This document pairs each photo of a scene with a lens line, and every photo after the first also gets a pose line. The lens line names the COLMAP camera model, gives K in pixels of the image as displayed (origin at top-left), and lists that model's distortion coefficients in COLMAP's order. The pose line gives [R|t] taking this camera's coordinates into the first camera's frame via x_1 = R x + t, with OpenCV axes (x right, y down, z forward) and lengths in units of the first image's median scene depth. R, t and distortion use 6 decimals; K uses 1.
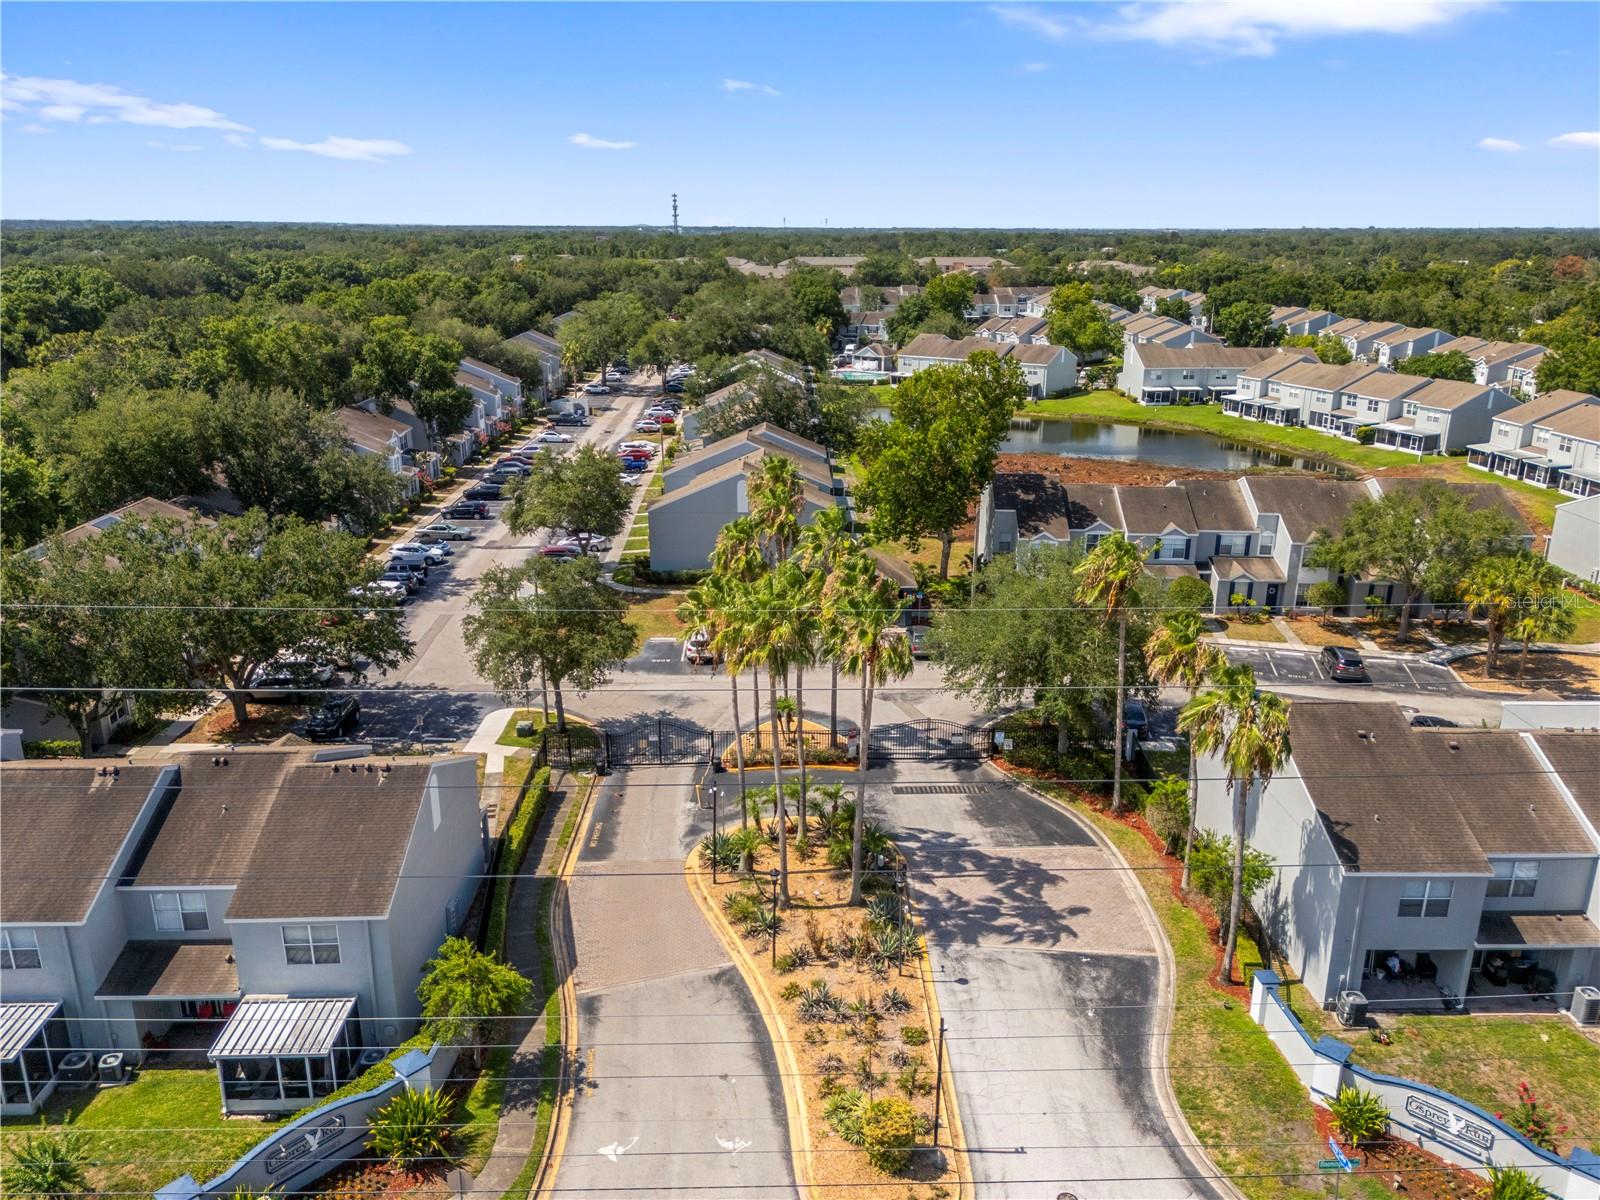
lens RADIAL K [[1182.9, 0, 799.4], [0, 1182.9, 602.0], [0, 0, 1]] dist [0.069021, -0.061430]
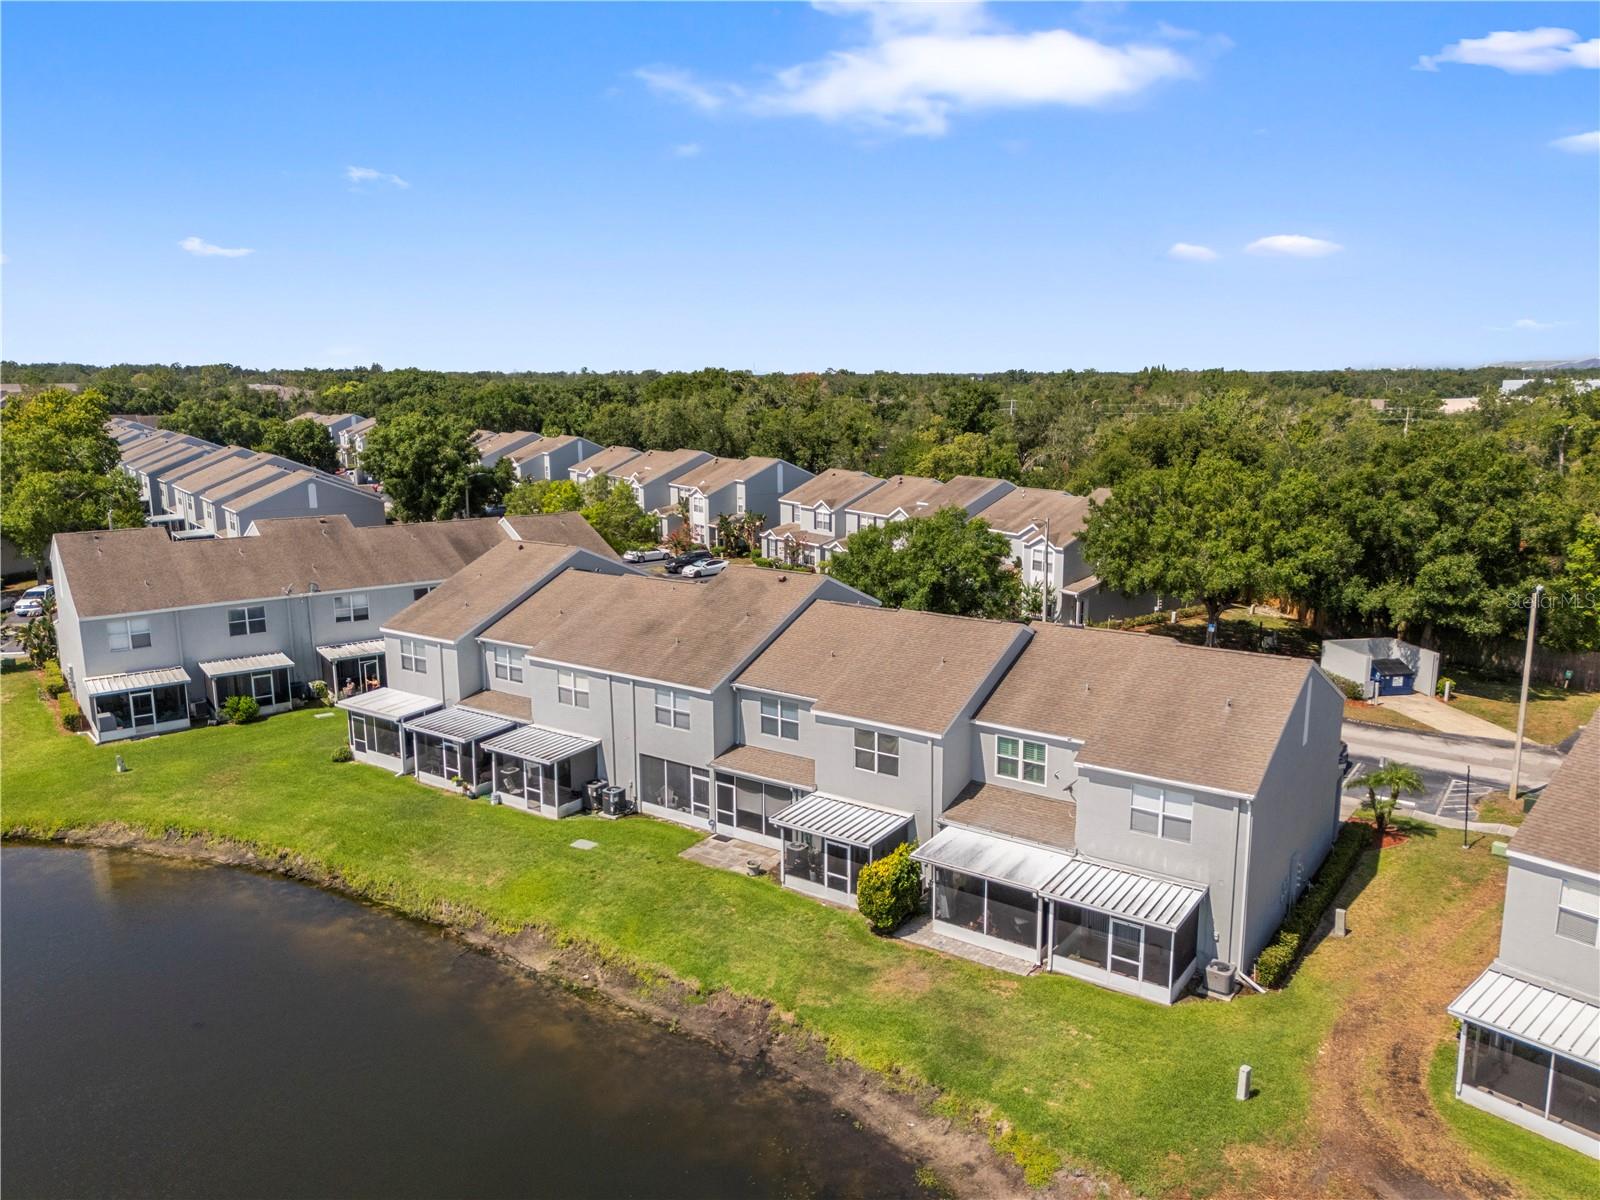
lens RADIAL K [[1182.9, 0, 804.1], [0, 1182.9, 606.1], [0, 0, 1]] dist [0.069021, -0.061430]
pose [[0.816409, -0.116155, 0.565672, 0.287310], [0.178227, 0.982423, -0.055498, -0.161093], [-0.549283, 0.146127, 0.822761, 0.701062]]
